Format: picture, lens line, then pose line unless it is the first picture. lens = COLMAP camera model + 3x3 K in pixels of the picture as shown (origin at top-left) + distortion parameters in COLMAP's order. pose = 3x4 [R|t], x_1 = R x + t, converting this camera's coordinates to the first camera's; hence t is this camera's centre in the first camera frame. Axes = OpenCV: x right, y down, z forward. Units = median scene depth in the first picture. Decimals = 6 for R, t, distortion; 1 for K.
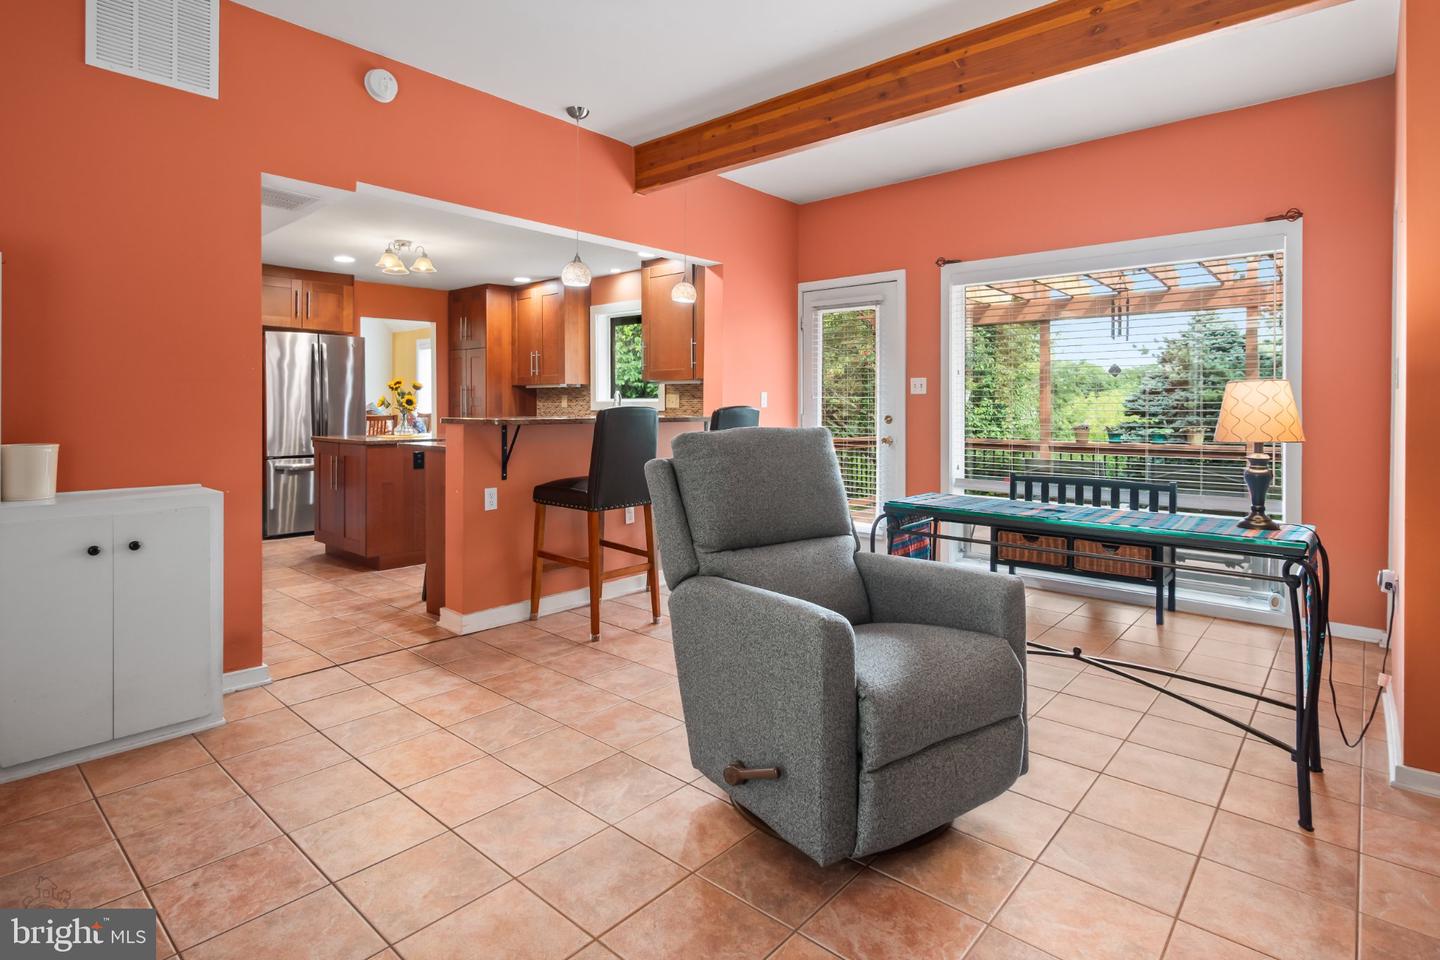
lens RADIAL K [[738.4, 0, 714.0], [0, 738.4, 410.2], [0, 0, 1]] dist [-0.000644, -0.000530]
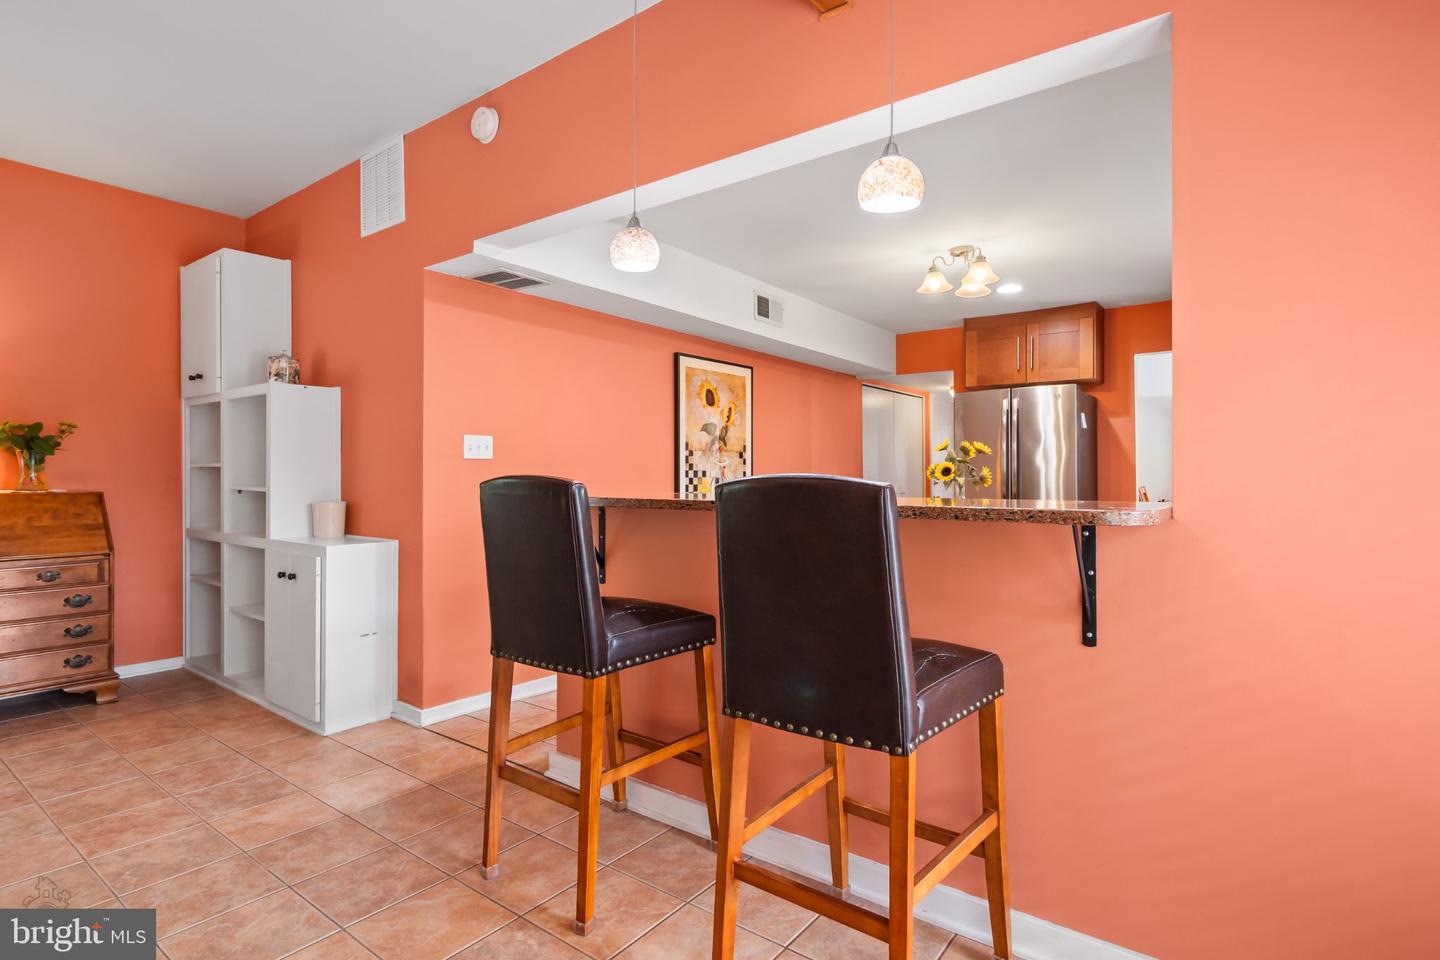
lens RADIAL K [[726.4, 0, 718.4], [0, 726.4, 475.0], [0, 0, 1]] dist [0.000066, -0.000093]
pose [[0.075369, 0.001858, -0.997154, 0.543708], [-0.004672, 0.999988, 0.001510, -0.013163], [0.997145, 0.004544, 0.075376, 1.430354]]
